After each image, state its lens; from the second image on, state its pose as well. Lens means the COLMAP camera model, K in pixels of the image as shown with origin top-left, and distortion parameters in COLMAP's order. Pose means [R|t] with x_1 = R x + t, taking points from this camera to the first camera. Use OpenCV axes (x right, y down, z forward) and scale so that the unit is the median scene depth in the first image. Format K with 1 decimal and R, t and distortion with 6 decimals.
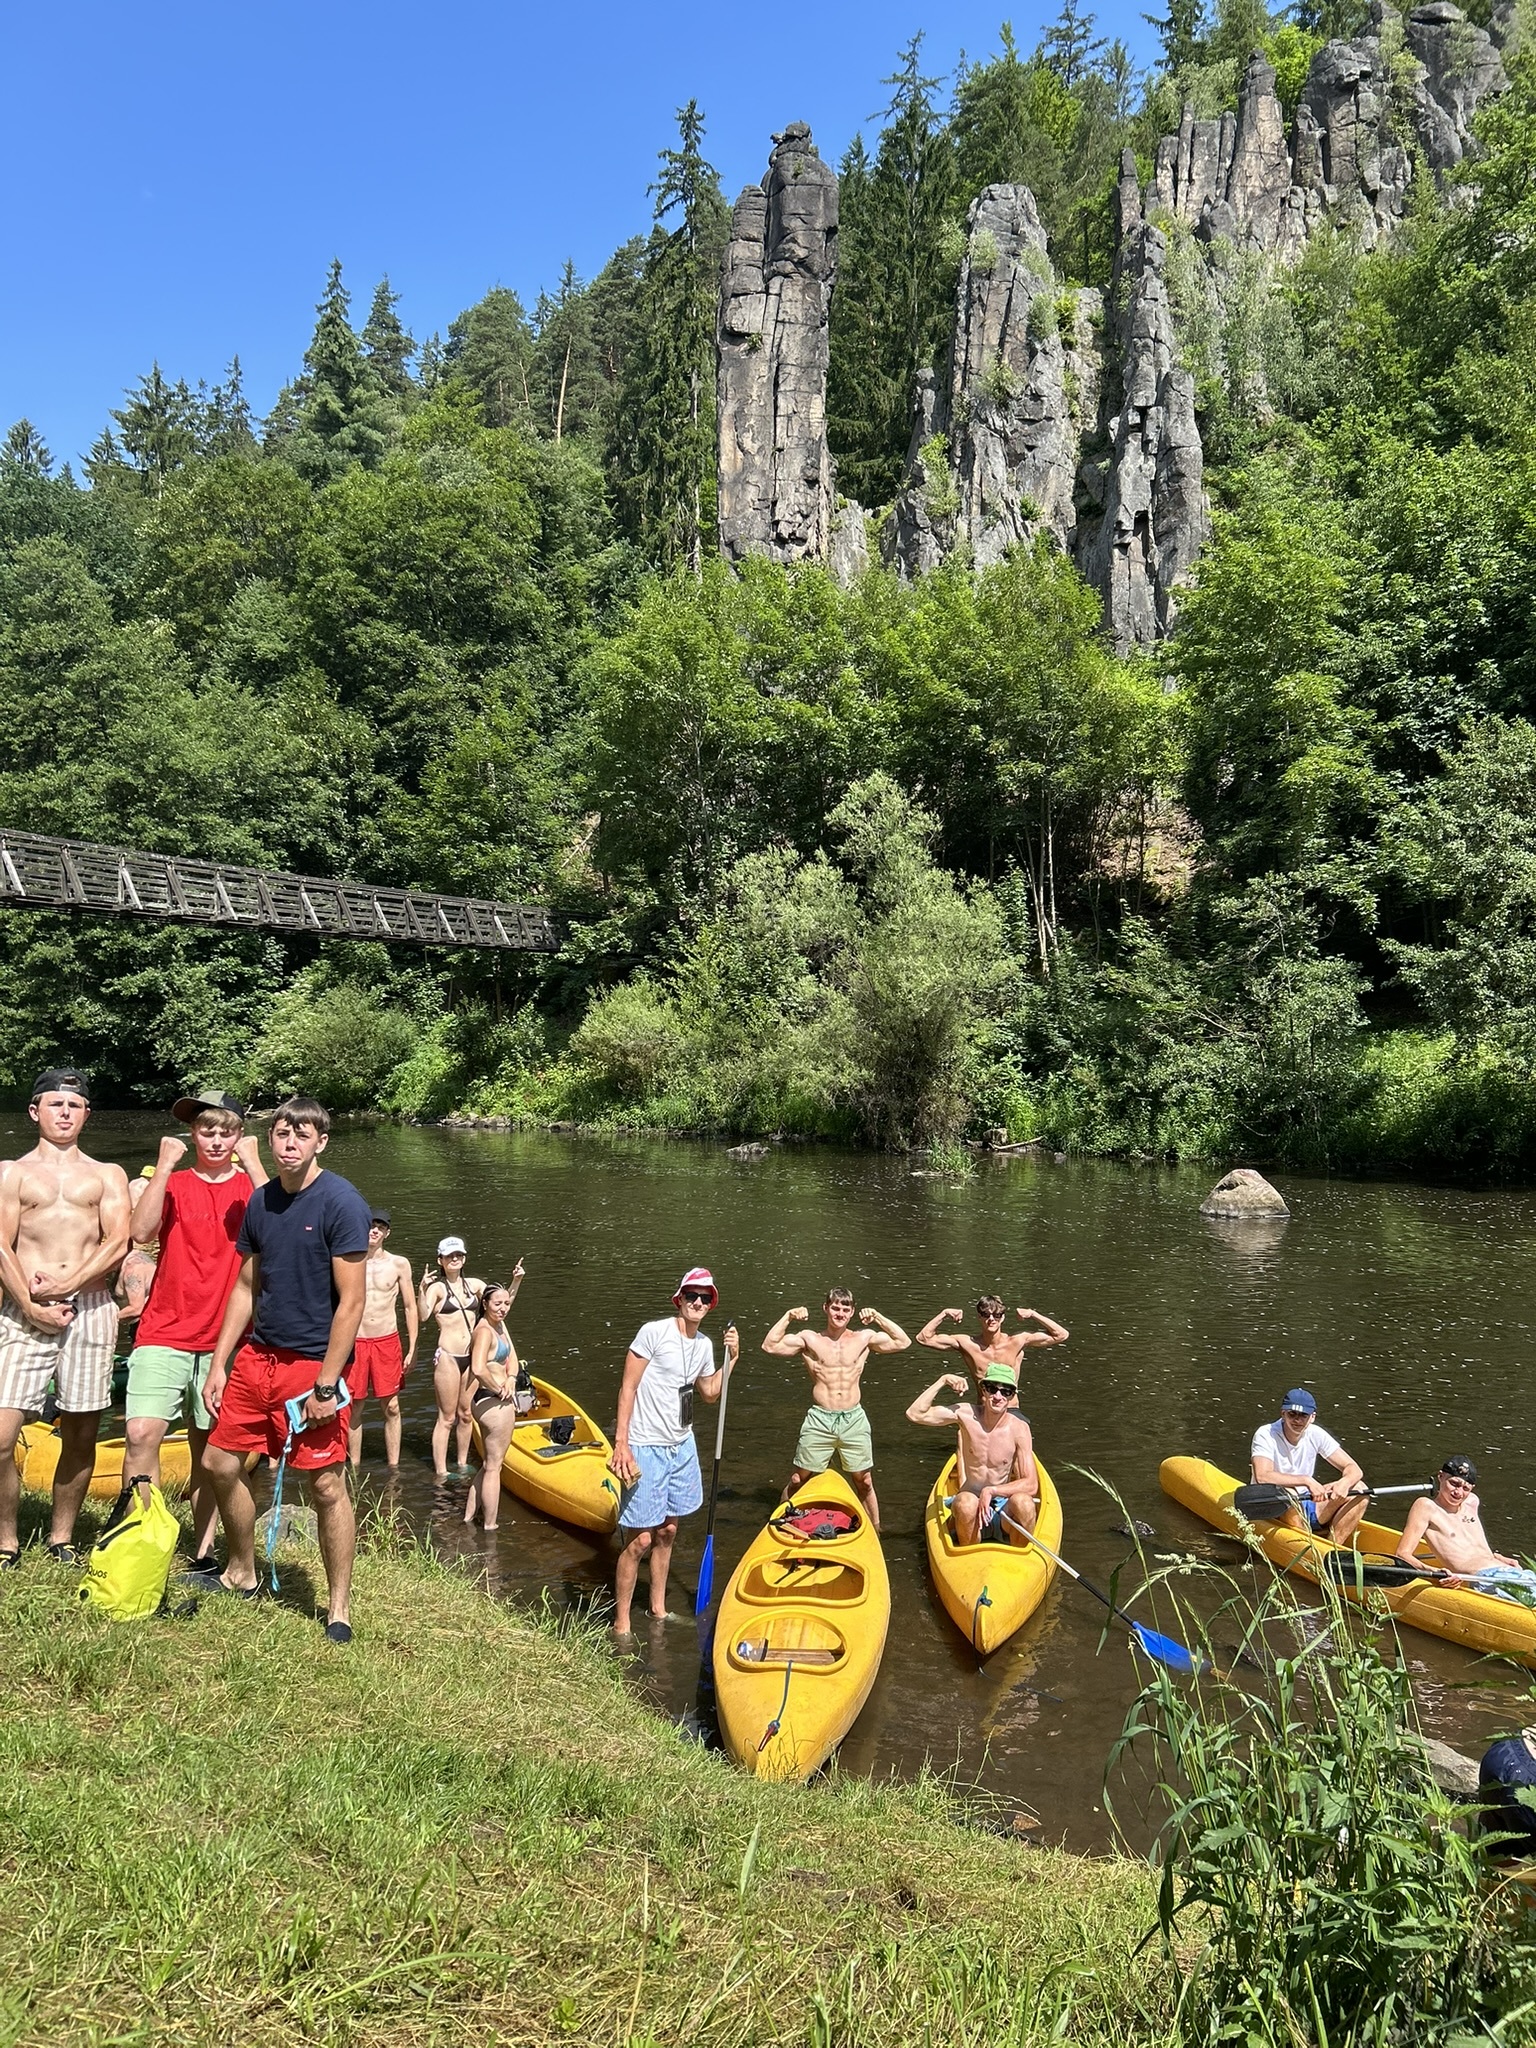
lens RADIAL K [[1599.2, 0, 769.2], [0, 1599.2, 1021.2], [0, 0, 1]] dist [0.003140, 0.003946]
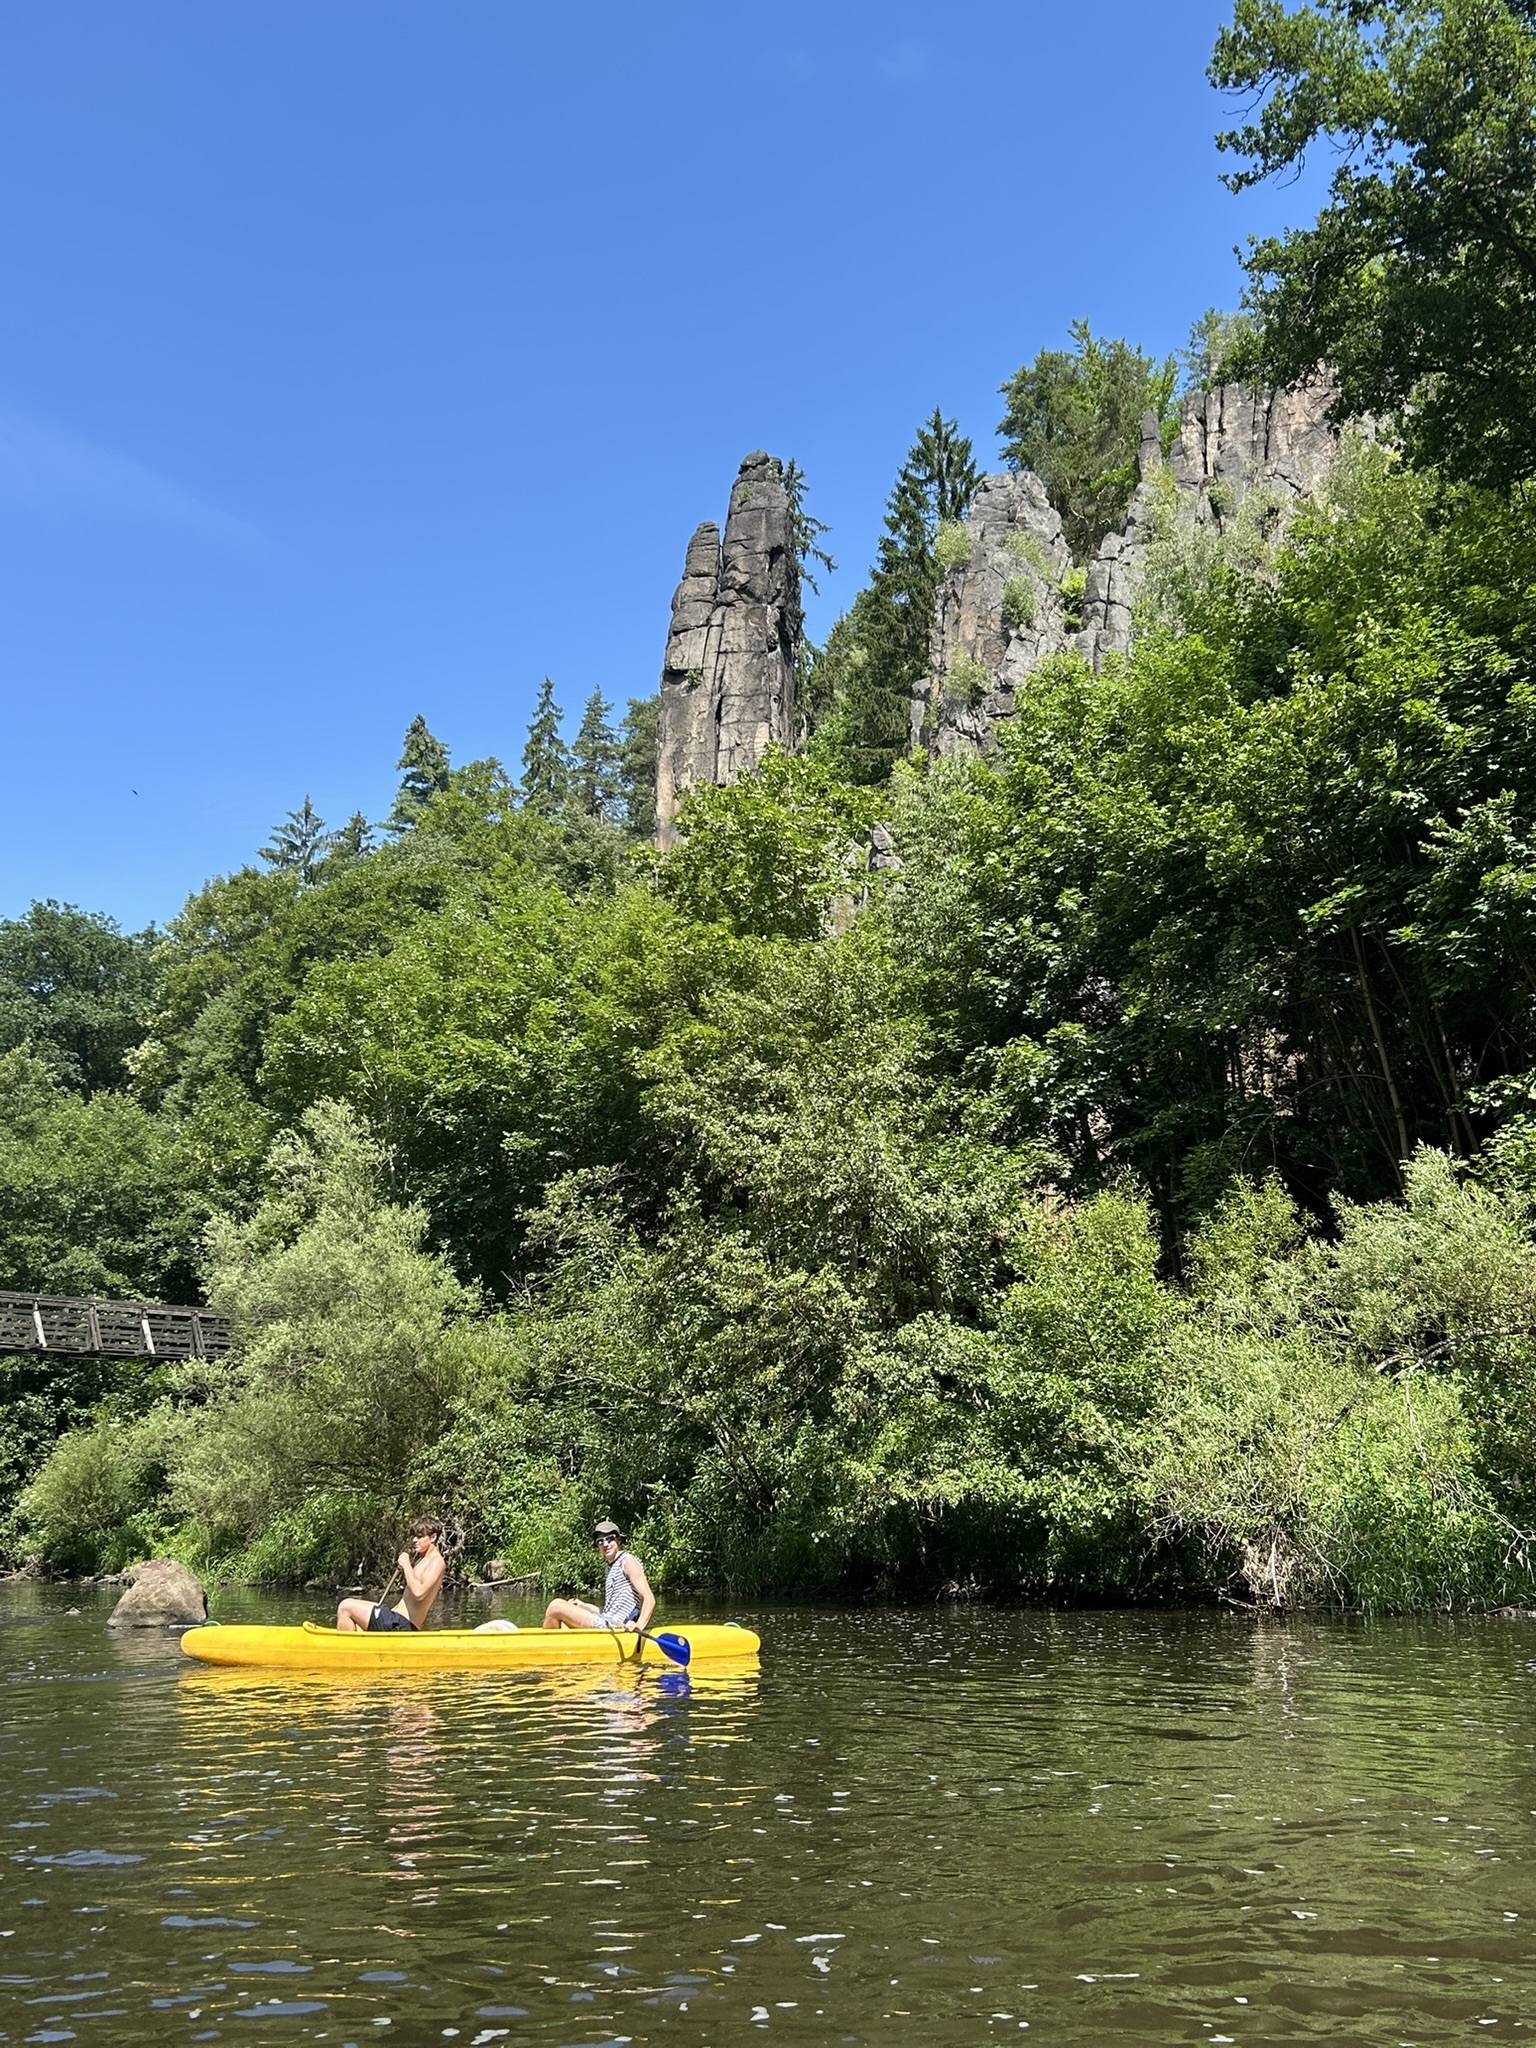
lens RADIAL K [[1840.6, 0, 767.7], [0, 1840.6, 1028.5], [0, 0, 1]] dist [0.014489, -0.003515]
pose [[0.956333, -0.093763, -0.276833, 0.296259], [0.022687, 0.968103, -0.249522, 0.023699], [0.291399, 0.232345, 0.927956, 0.101191]]
